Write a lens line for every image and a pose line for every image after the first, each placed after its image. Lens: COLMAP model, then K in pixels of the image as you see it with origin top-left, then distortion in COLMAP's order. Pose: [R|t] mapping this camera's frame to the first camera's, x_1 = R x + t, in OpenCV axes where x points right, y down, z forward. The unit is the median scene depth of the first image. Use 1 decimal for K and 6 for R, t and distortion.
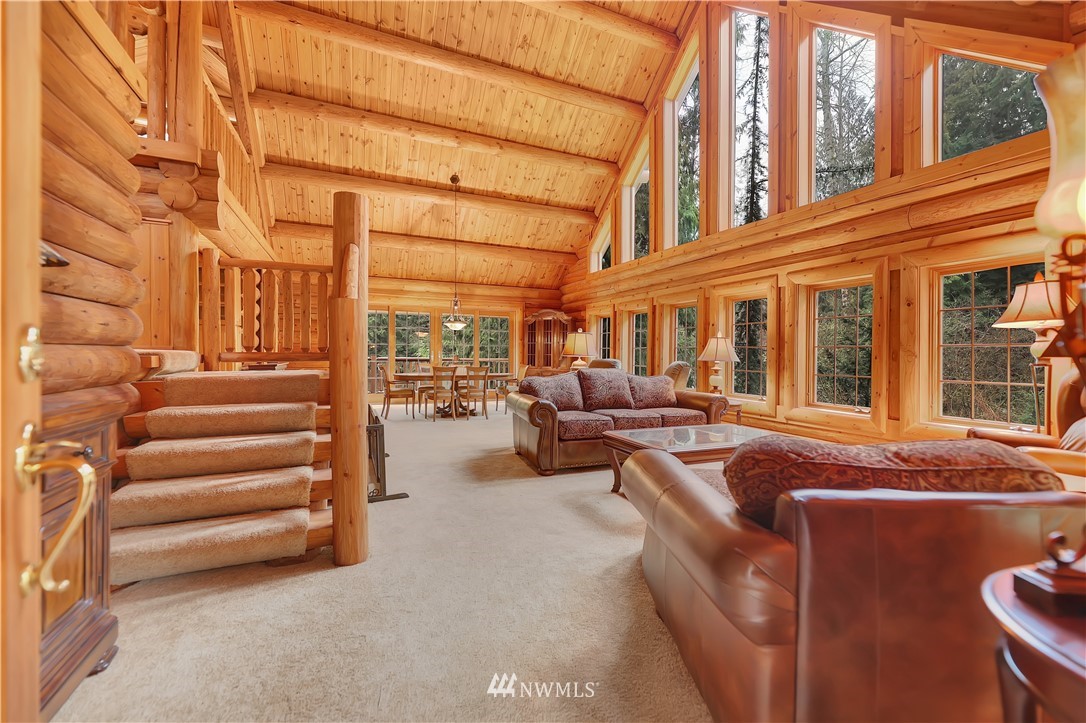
lens RADIAL K [[449.2, 0, 535.4], [0, 449.2, 350.7], [0, 0, 1]] dist [0.000835, -0.004702]
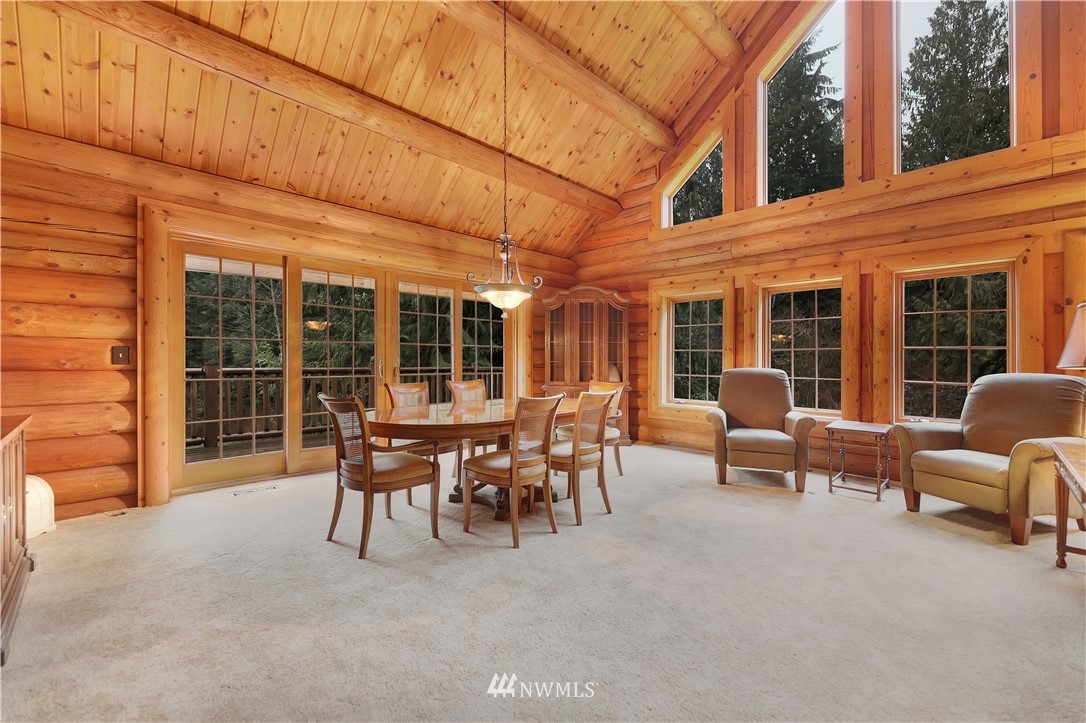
lens RADIAL K [[449.2, 0, 540.7], [0, 449.2, 360.8], [0, 0, 1]] dist [0.000835, -0.004702]
pose [[0.925546, -0.002701, 0.378626, -0.261558], [0.003715, 0.999991, -0.001948, 0.008458], [-0.378617, 0.003209, 0.925548, 0.486720]]
